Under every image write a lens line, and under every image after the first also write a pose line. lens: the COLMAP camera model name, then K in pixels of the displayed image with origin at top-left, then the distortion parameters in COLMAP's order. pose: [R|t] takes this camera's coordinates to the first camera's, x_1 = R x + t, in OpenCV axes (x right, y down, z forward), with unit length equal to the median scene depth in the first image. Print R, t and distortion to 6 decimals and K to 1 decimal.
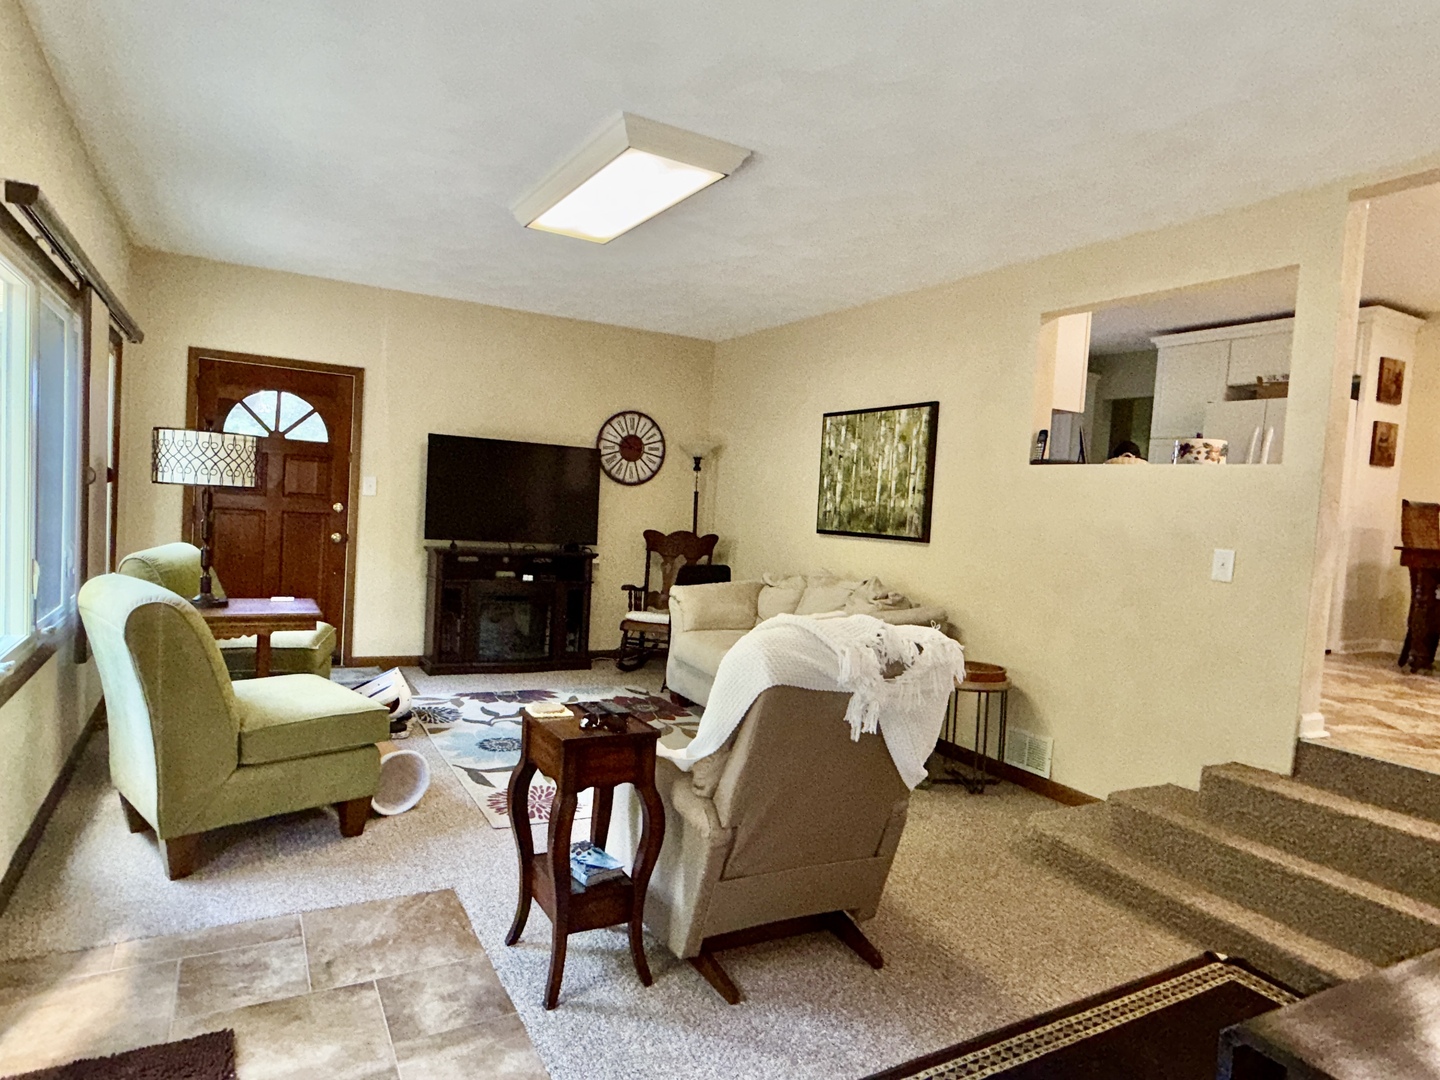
lens RADIAL K [[867.4, 0, 727.5], [0, 867.4, 555.2], [0, 0, 1]] dist [-0.000456, -0.000362]
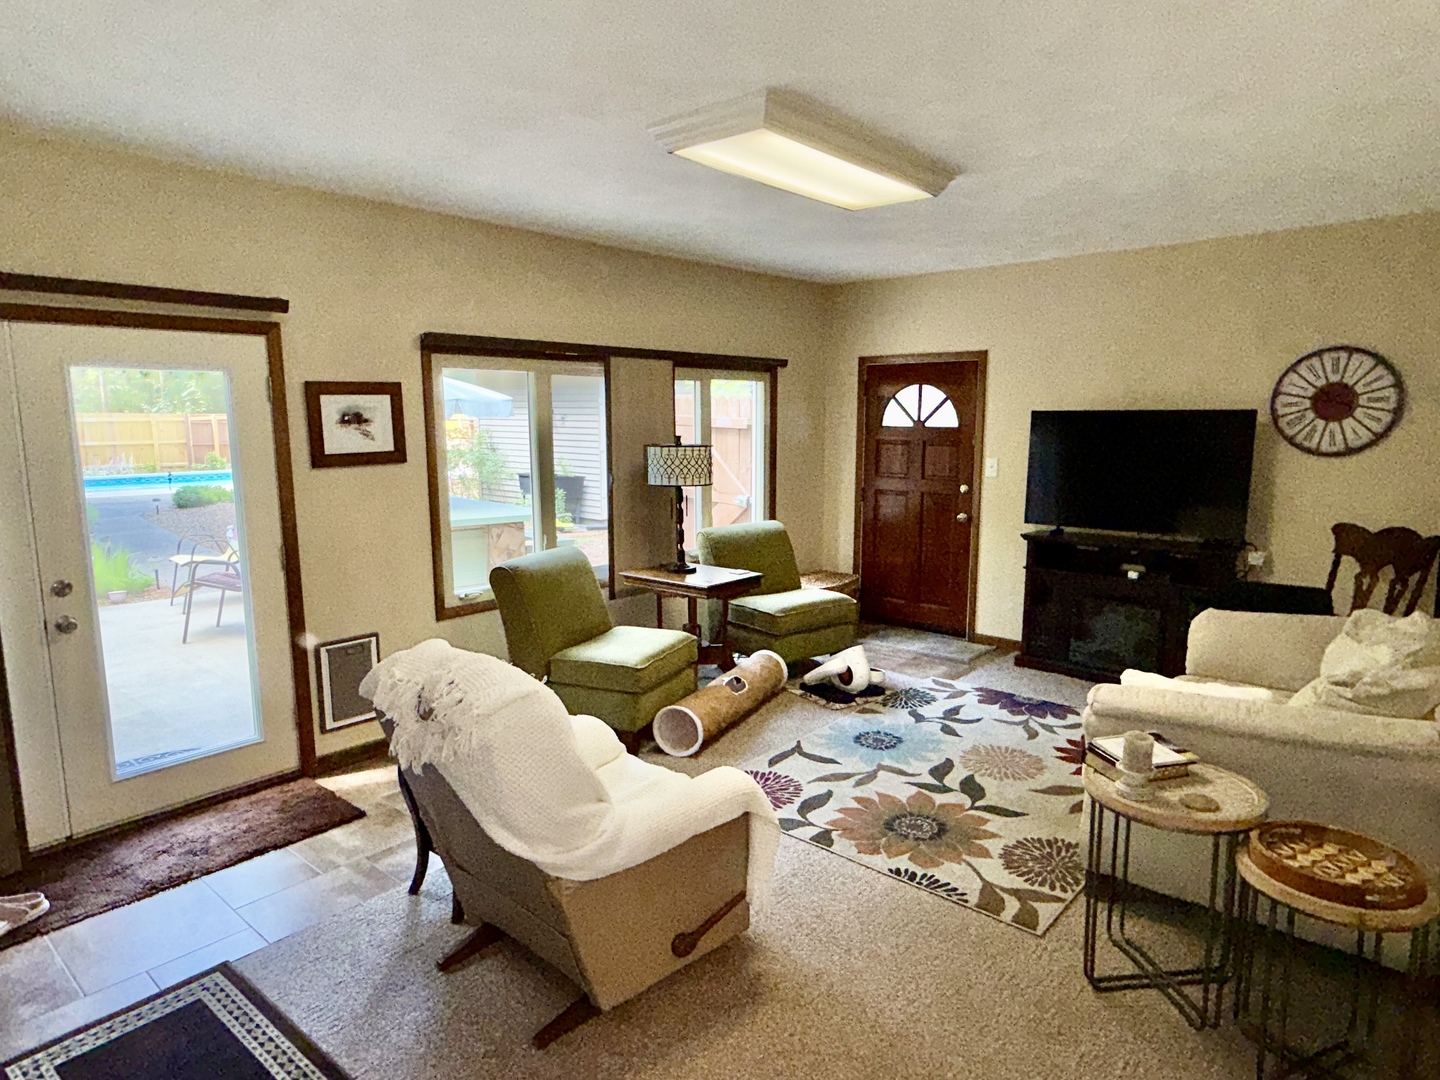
lens RADIAL K [[872.6, 0, 716.0], [0, 872.6, 546.1], [0, 0, 1]] dist [0.002368, 0.000820]
pose [[0.332649, 0.076646, -0.939931, 0.485463], [-0.032028, 0.997035, 0.069968, -0.054205], [0.942507, 0.006830, 0.334117, 0.396907]]
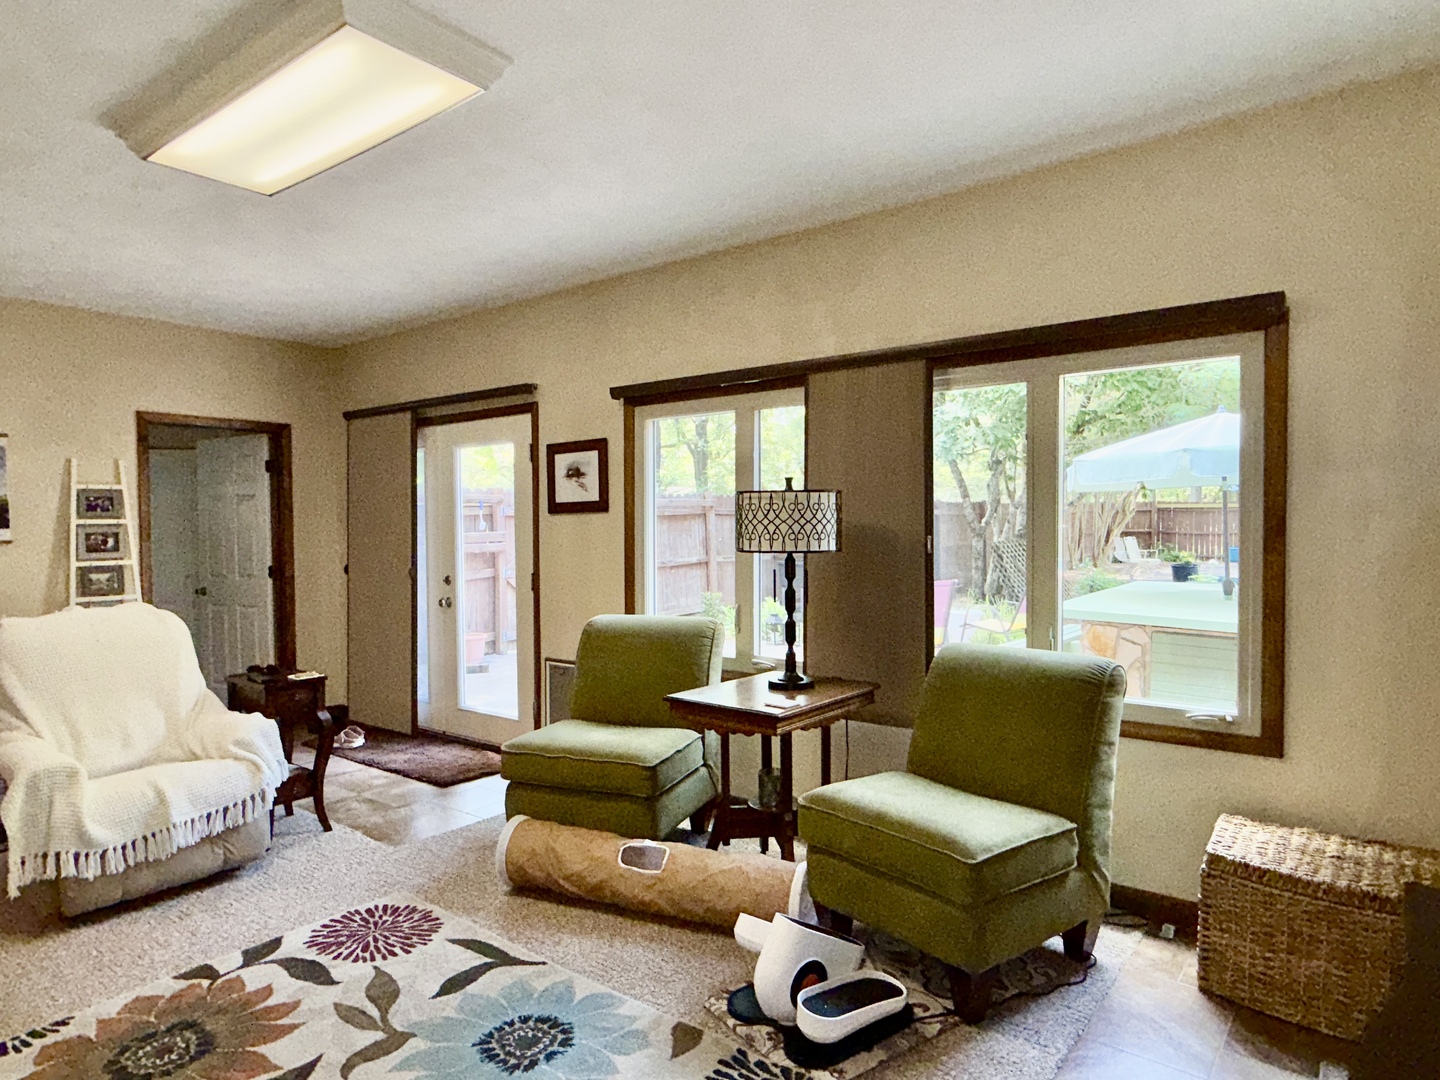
lens RADIAL K [[872.6, 0, 716.0], [0, 872.6, 546.1], [0, 0, 1]] dist [0.002368, 0.000820]
pose [[-0.924576, -0.045164, -0.378311, -0.125955], [-0.073060, 0.995539, 0.059706, -0.089836], [0.373926, 0.082842, -0.923751, 1.208337]]
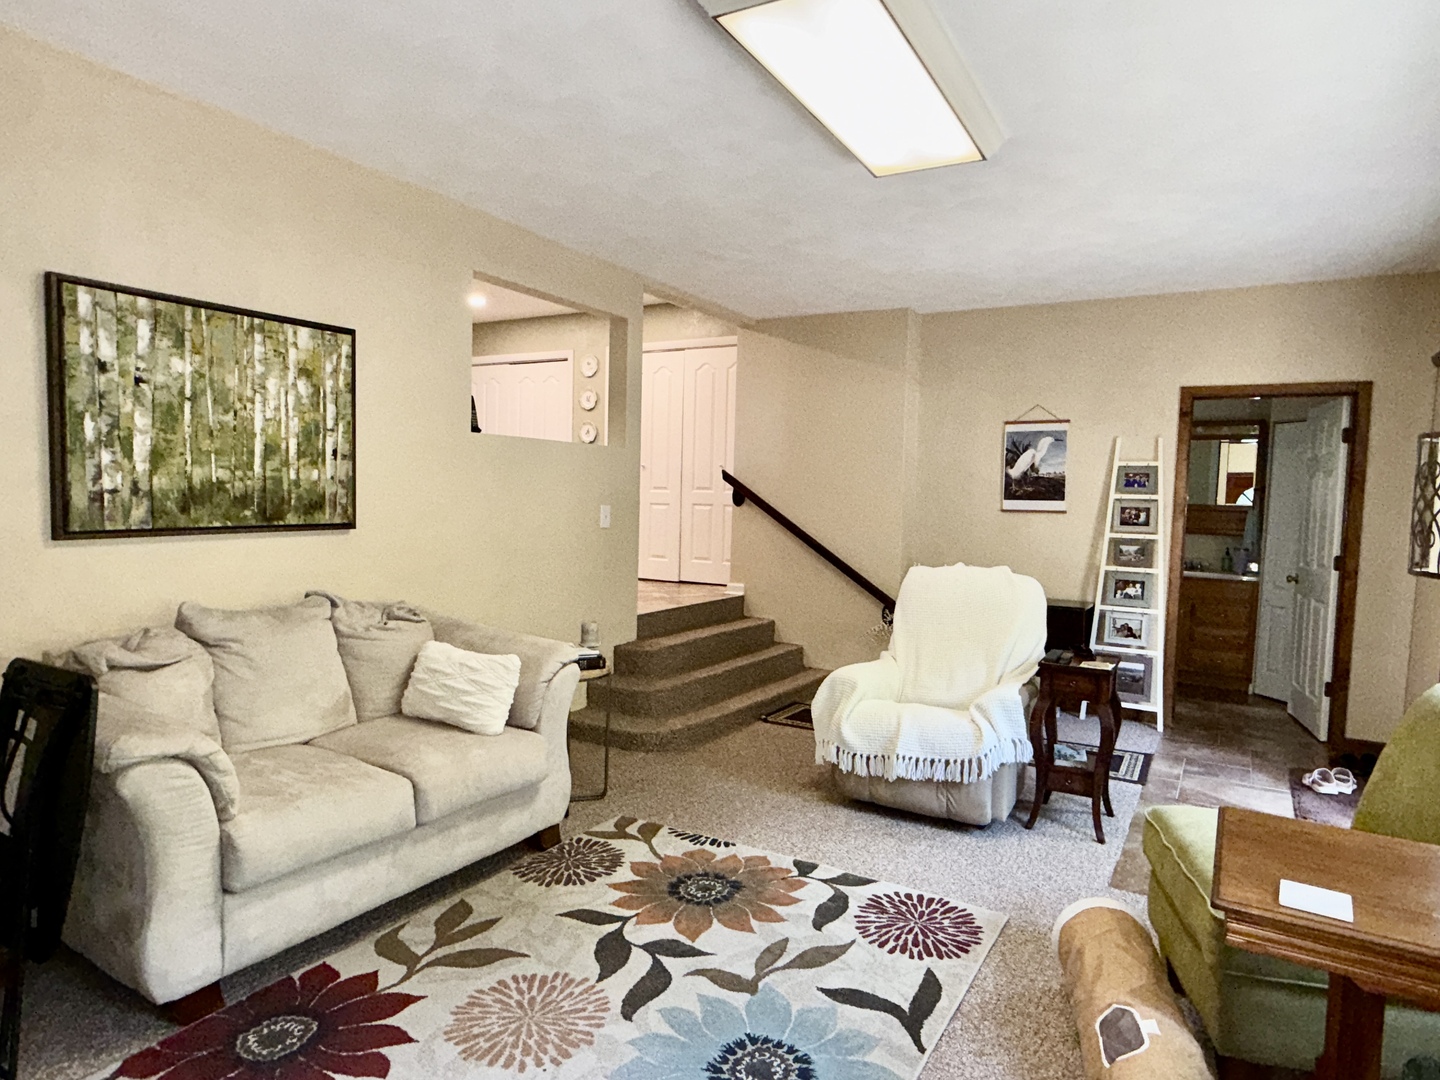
lens RADIAL K [[872.6, 0, 716.0], [0, 872.6, 546.1], [0, 0, 1]] dist [0.002368, 0.000820]
pose [[-0.491600, -0.131660, 0.860811, -0.492273], [-0.007044, 0.989074, 0.147255, -0.098621], [-0.870793, 0.066327, -0.487156, 0.993159]]
